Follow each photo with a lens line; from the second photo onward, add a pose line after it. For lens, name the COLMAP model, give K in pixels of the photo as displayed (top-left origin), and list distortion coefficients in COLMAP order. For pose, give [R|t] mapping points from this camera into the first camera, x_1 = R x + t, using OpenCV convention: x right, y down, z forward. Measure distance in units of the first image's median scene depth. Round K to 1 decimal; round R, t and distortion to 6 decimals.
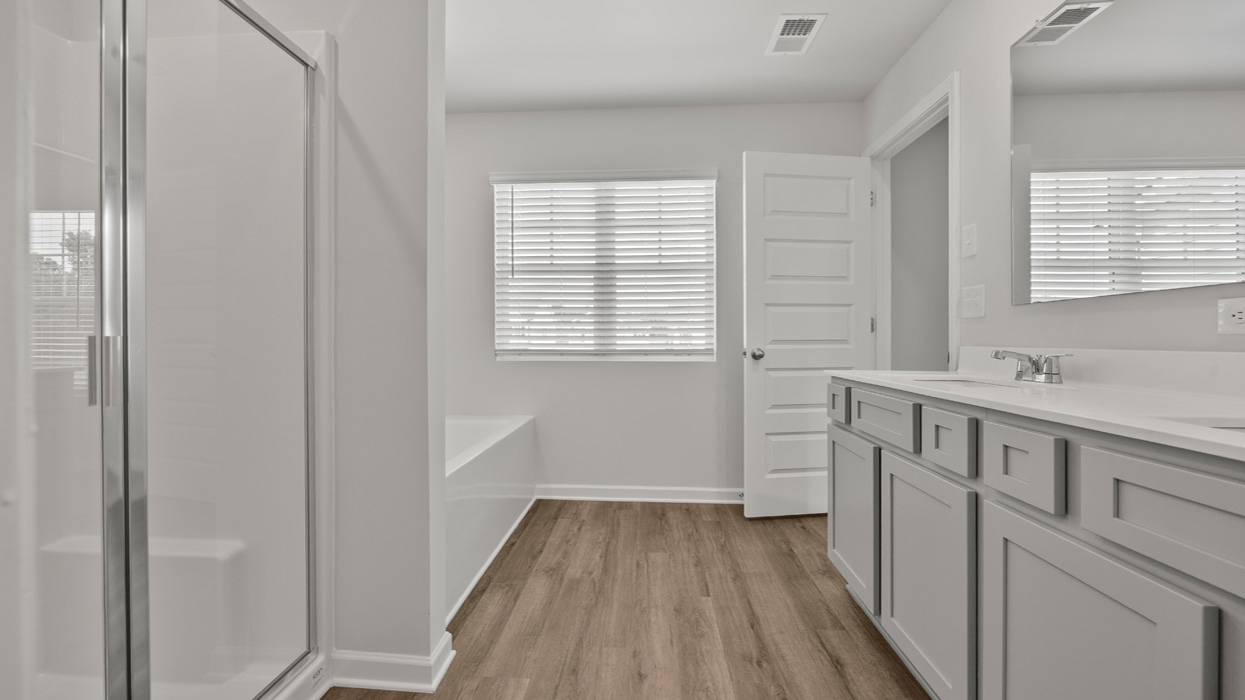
lens RADIAL K [[472.0, 0, 622.2], [0, 472.0, 343.2], [0, 0, 1]] dist [-0.003200, -0.000254]
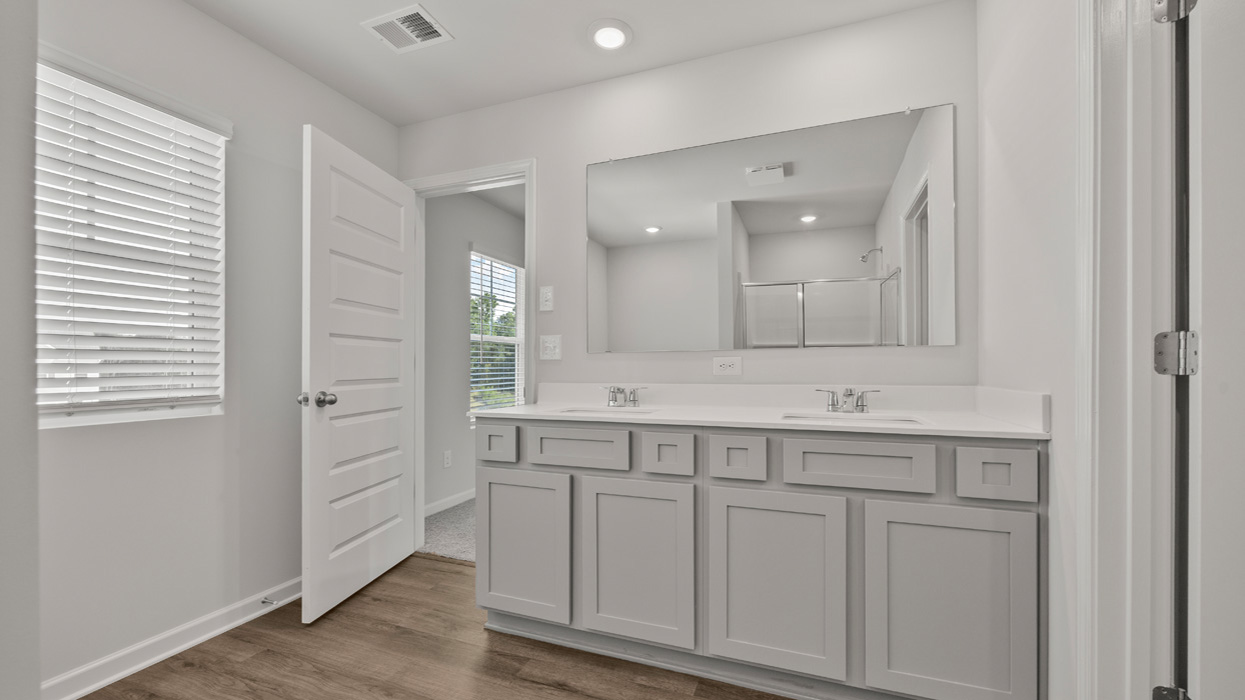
lens RADIAL K [[472.0, 0, 633.1], [0, 472.0, 369.3], [0, 0, 1]] dist [-0.003200, -0.000254]
pose [[0.291798, -0.001301, 0.956479, -0.282813], [0.011961, 0.999926, -0.002289, -0.016646], [-0.956405, 0.012108, 0.291792, 0.291053]]
